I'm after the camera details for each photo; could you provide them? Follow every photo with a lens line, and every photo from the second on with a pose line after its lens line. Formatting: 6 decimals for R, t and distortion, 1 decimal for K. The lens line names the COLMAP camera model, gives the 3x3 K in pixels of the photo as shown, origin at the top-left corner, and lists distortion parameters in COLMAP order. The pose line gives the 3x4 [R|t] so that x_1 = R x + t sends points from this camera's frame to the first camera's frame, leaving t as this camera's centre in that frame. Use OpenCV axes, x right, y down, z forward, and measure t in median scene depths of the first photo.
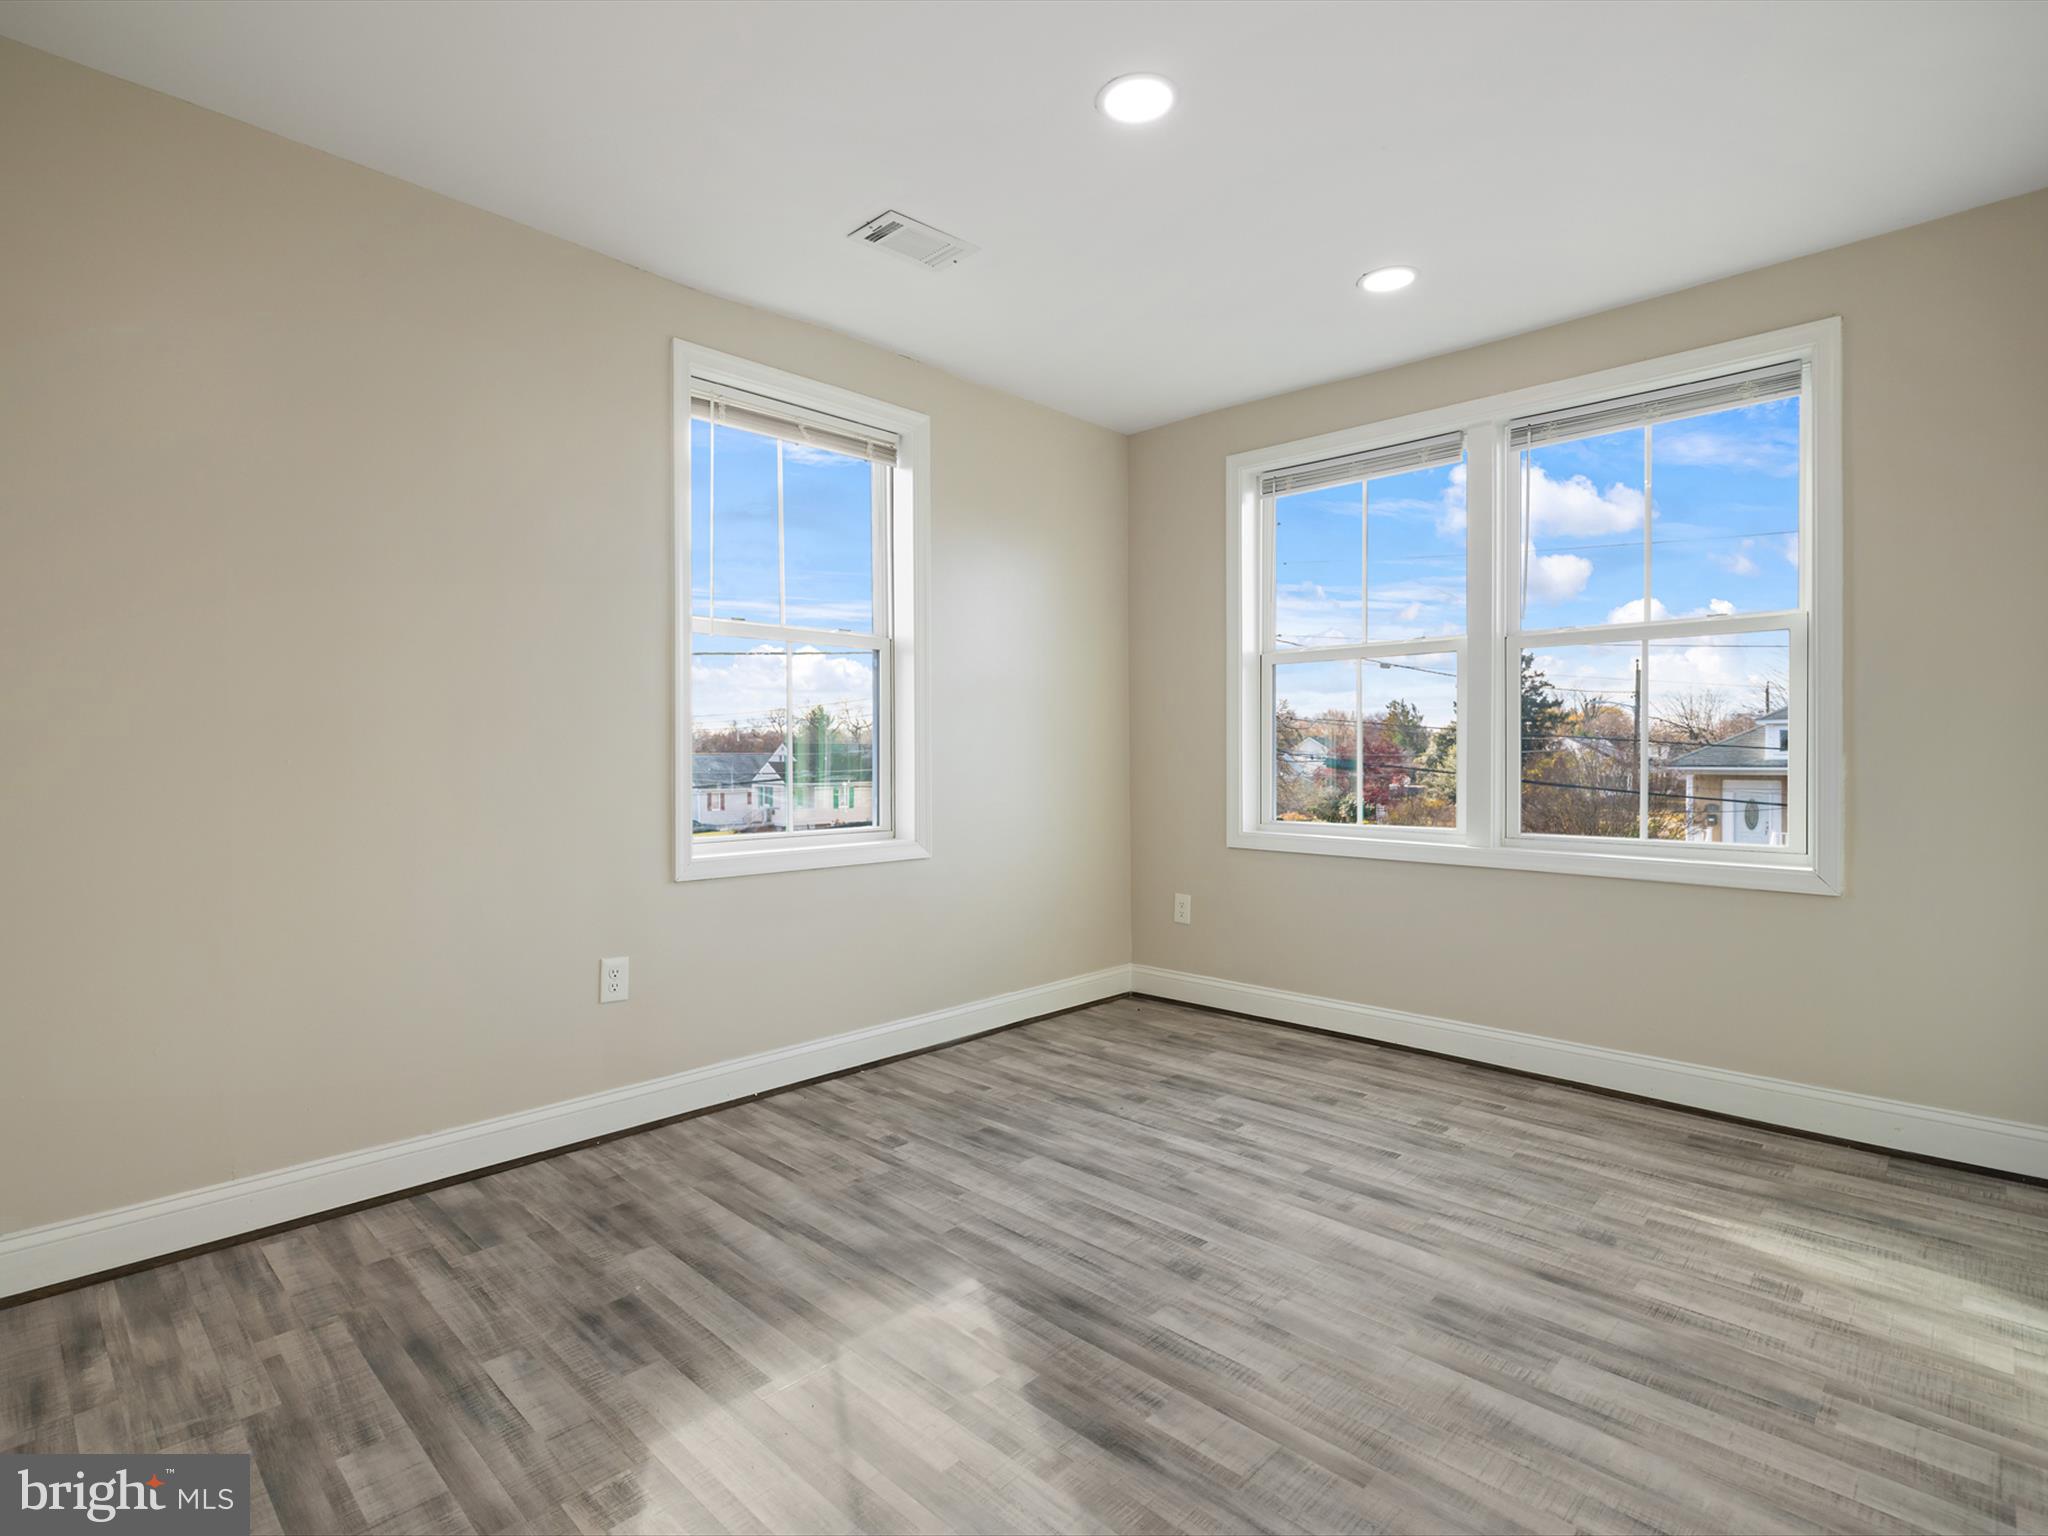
lens RADIAL K [[969.2, 0, 1011.0], [0, 969.2, 764.6], [0, 0, 1]] dist [0.001880, 0.000303]
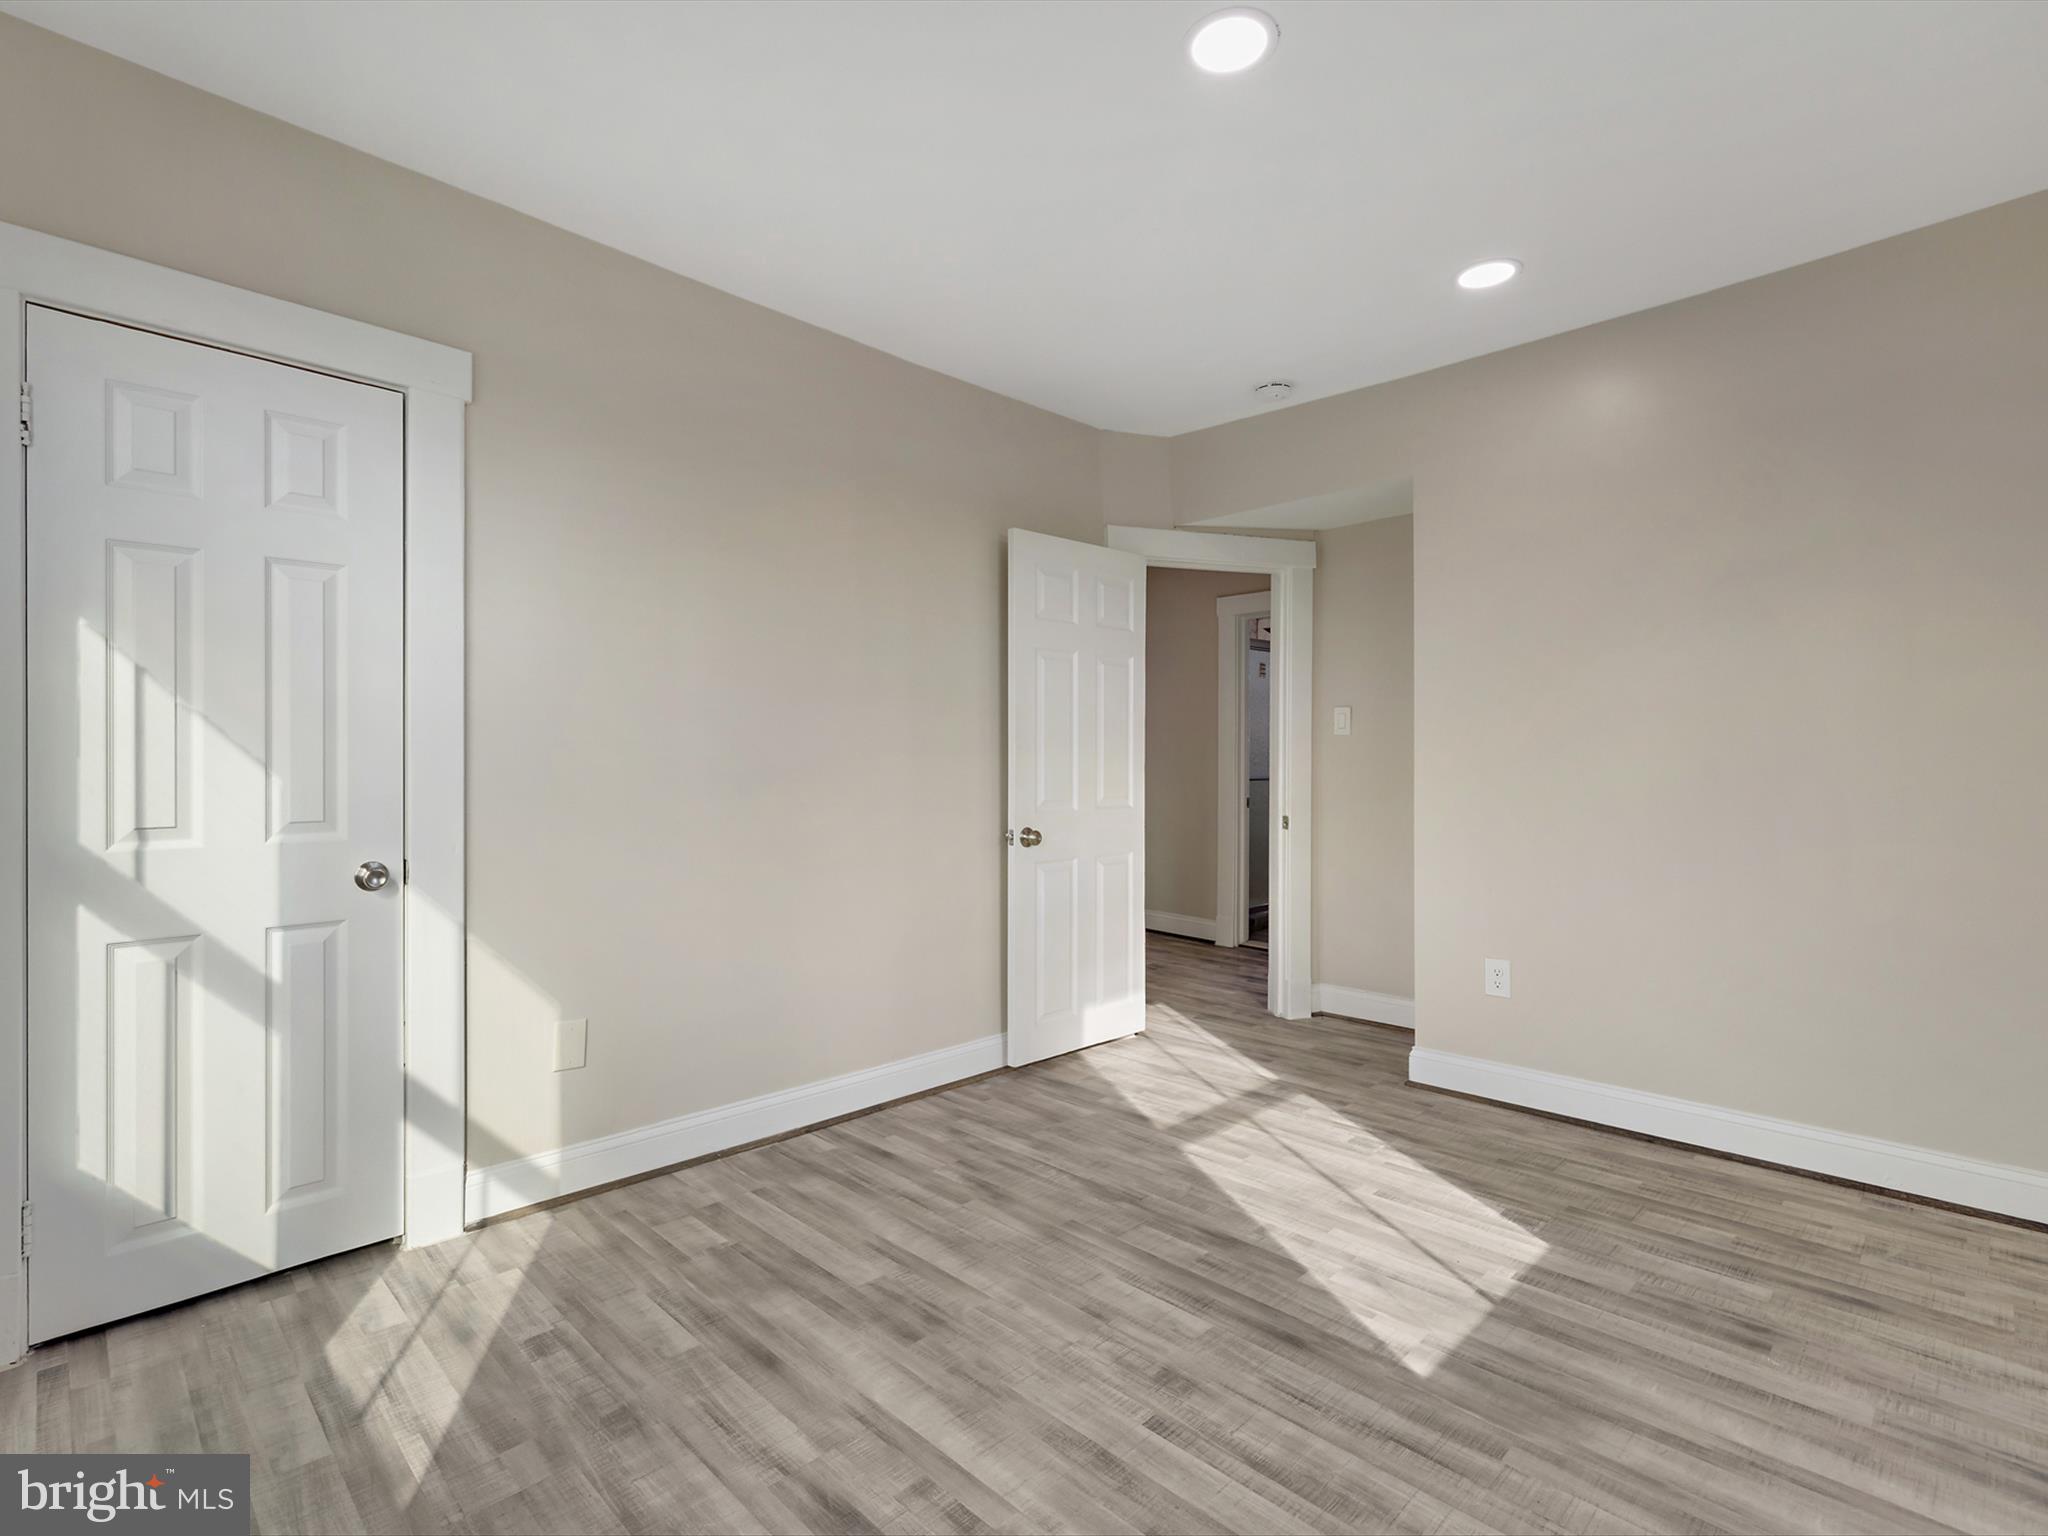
lens RADIAL K [[969.2, 0, 1011.0], [0, 969.2, 764.6], [0, 0, 1]] dist [0.001880, 0.000303]
pose [[-0.999895, -0.001548, 0.014403, 0.337142], [-0.001301, 0.999852, 0.017145, -0.040182], [-0.014427, 0.017125, -0.999749, 1.997271]]
